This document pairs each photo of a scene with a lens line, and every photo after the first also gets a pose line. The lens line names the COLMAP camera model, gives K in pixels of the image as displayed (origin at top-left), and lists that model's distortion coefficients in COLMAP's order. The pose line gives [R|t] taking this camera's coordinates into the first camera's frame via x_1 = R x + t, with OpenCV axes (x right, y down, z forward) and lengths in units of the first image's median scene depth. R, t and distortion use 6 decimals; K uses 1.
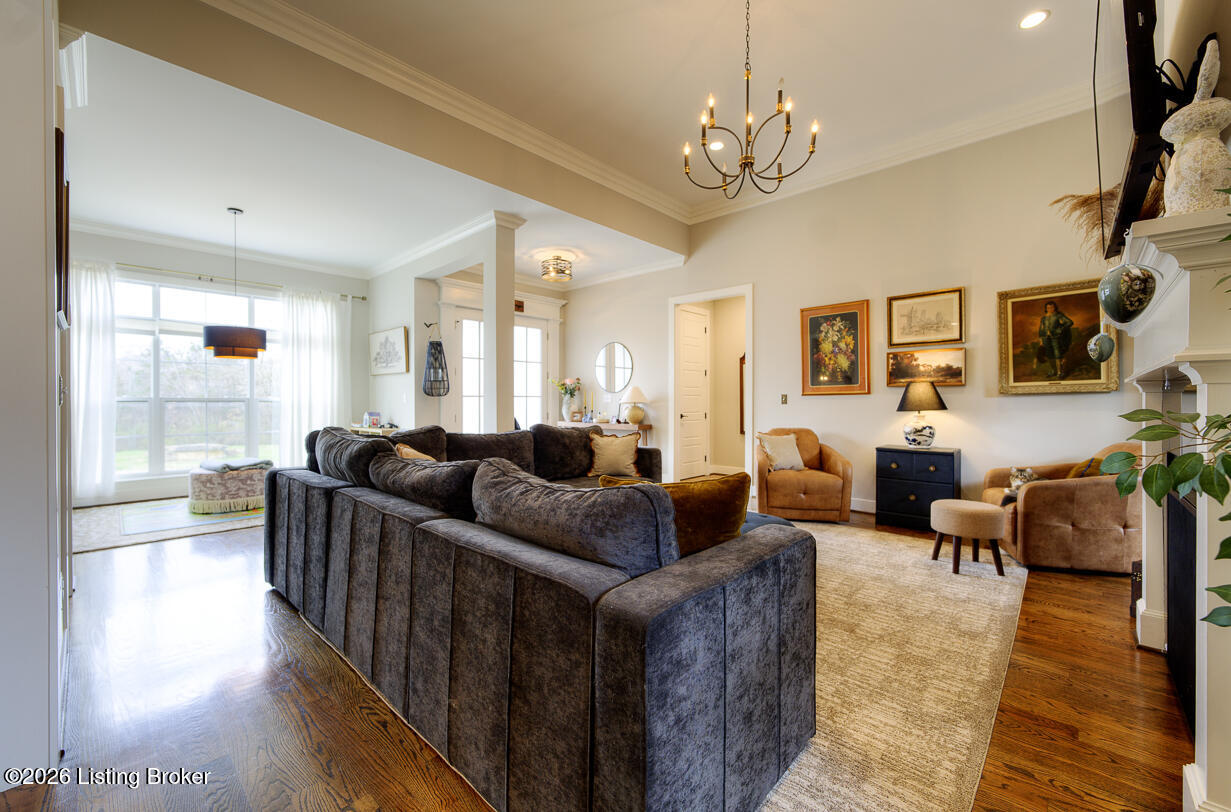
lens RADIAL K [[499.8, 0, 605.7], [0, 499.8, 406.1], [0, 0, 1]] dist [-0.000818, 0.000015]
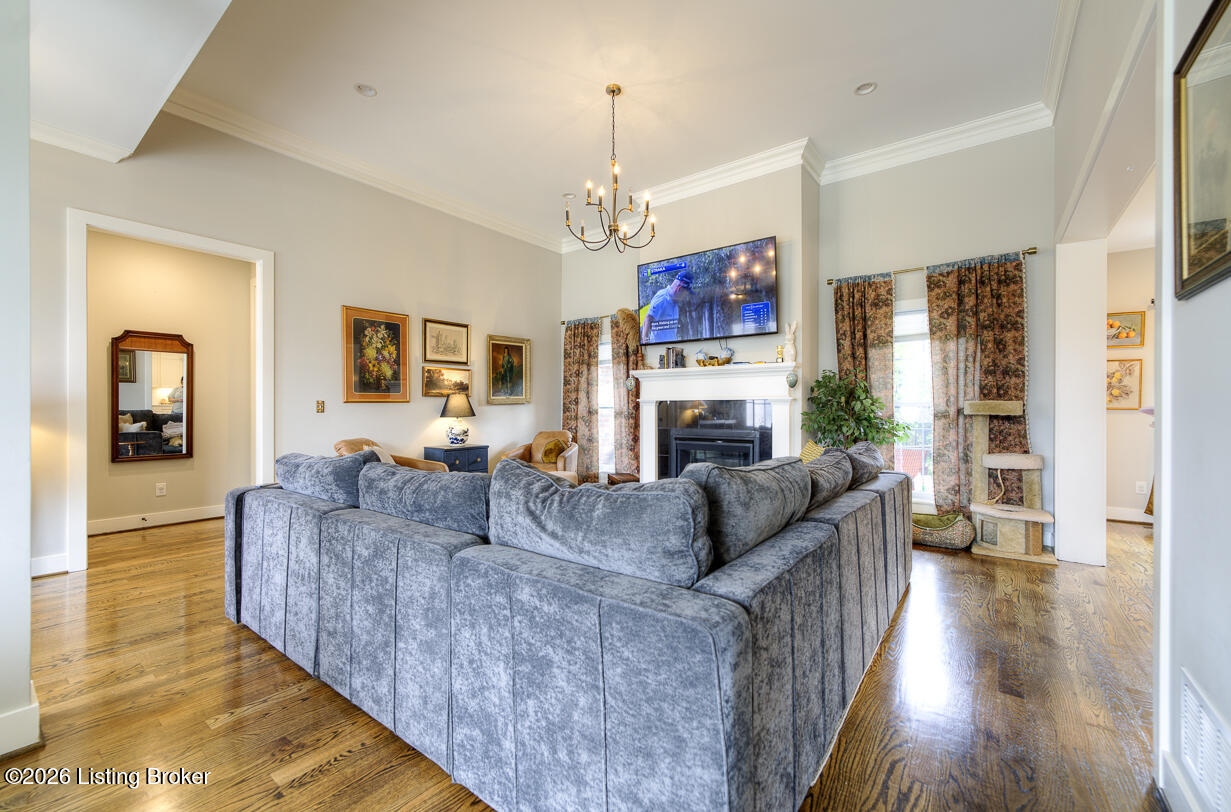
lens RADIAL K [[499.8, 0, 616.5], [0, 499.8, 406.8], [0, 0, 1]] dist [-0.000818, 0.000015]
pose [[-0.123180, -0.005052, 0.992371, -0.644019], [0.000579, 0.999987, 0.005162, -0.021049], [-0.992384, 0.001210, -0.123175, 0.725278]]
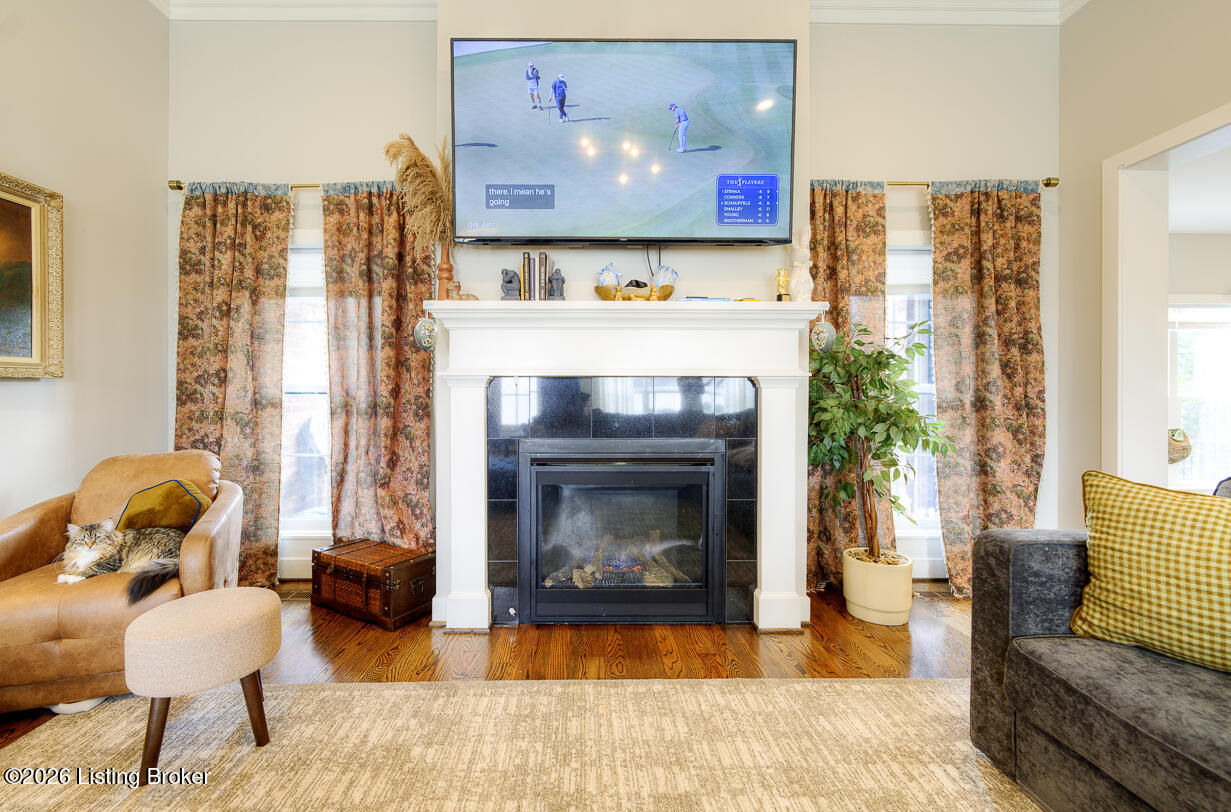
lens RADIAL K [[499.8, 0, 593.8], [0, 499.8, 393.4], [0, 0, 1]] dist [-0.000818, 0.000015]
pose [[-0.702818, -0.003463, 0.711361, 0.081294], [-0.006985, 0.999974, -0.002033, -0.011281], [-0.711335, -0.006397, -0.702824, 0.765681]]
